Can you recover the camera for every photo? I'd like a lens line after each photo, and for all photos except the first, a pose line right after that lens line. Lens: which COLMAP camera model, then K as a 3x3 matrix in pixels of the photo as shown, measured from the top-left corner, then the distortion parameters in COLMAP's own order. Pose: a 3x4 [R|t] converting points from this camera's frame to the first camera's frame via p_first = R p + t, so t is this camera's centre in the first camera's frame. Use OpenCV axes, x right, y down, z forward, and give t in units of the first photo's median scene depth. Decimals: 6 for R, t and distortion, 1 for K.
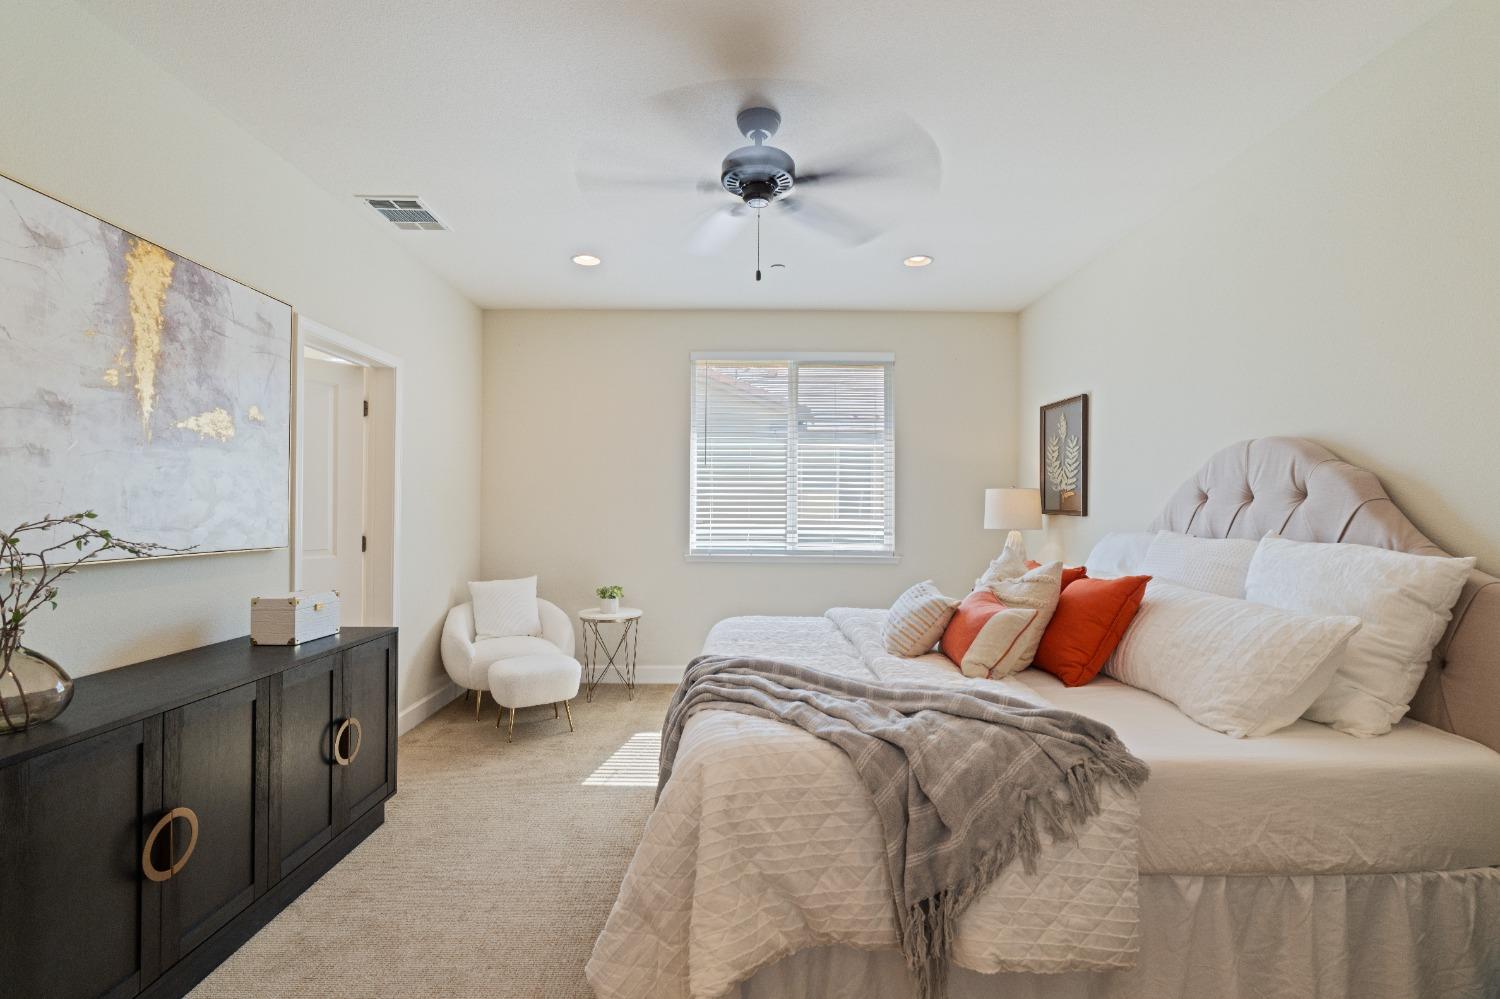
lens RADIAL K [[685.9, 0, 749.3], [0, 685.9, 504.8], [0, 0, 1]] dist [-0.005407, 0.001280]
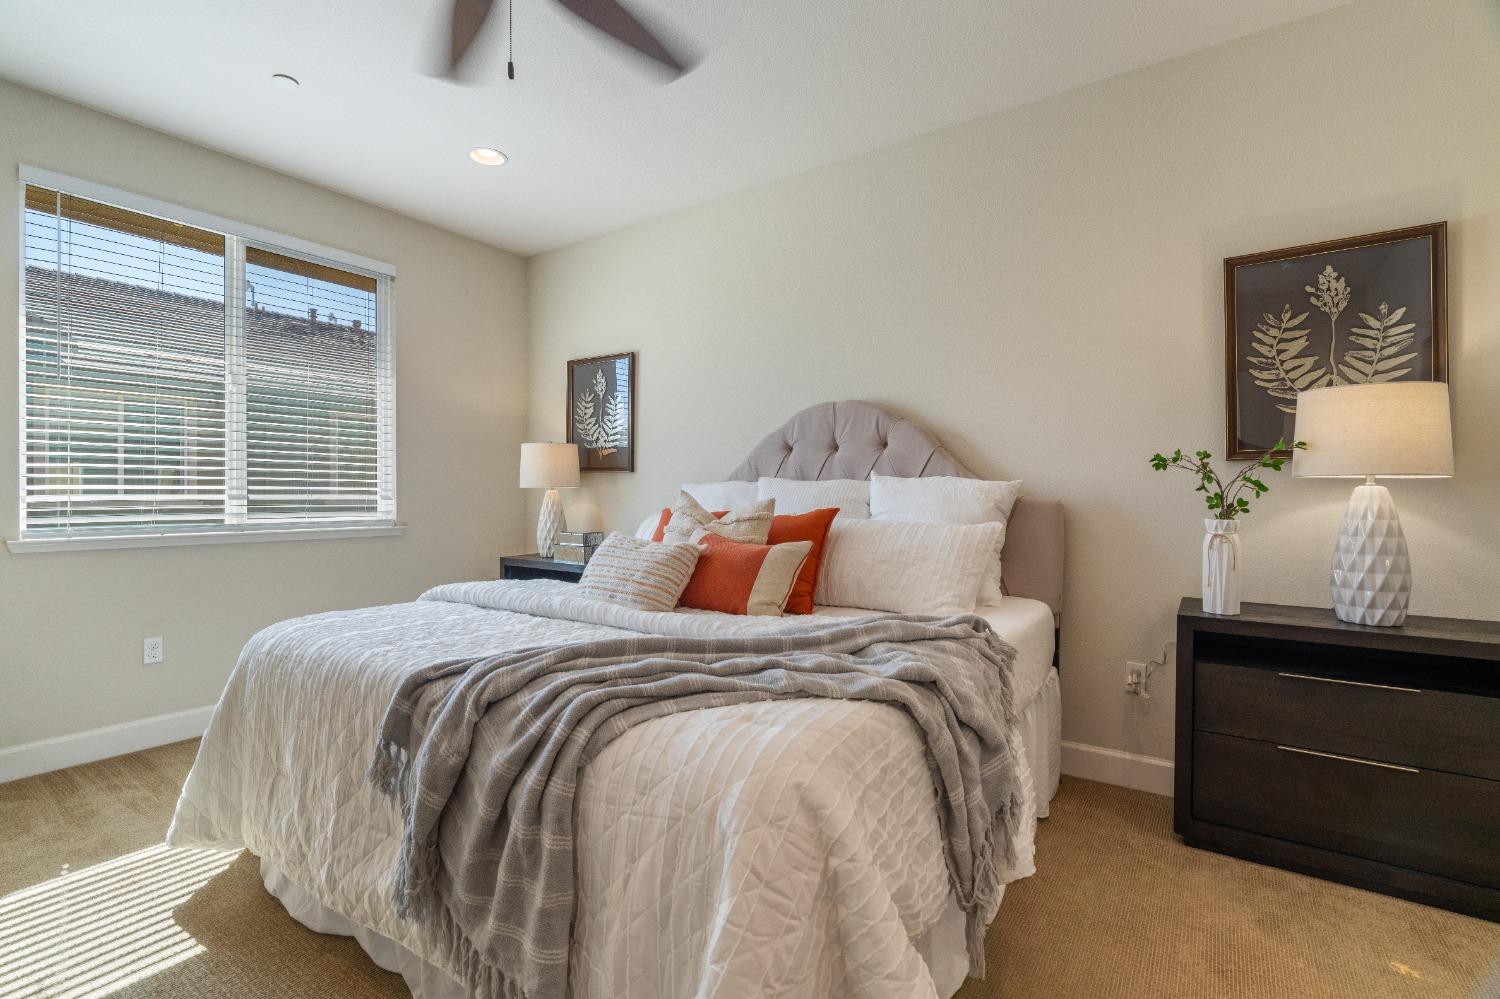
lens RADIAL K [[685.9, 0, 746.8], [0, 685.9, 502.6], [0, 0, 1]] dist [-0.005407, 0.001280]
pose [[0.570275, -0.018542, 0.821245, -0.383319], [0.003063, 0.999786, 0.020446, 0.062966], [-0.821448, -0.009144, 0.570210, 0.416391]]
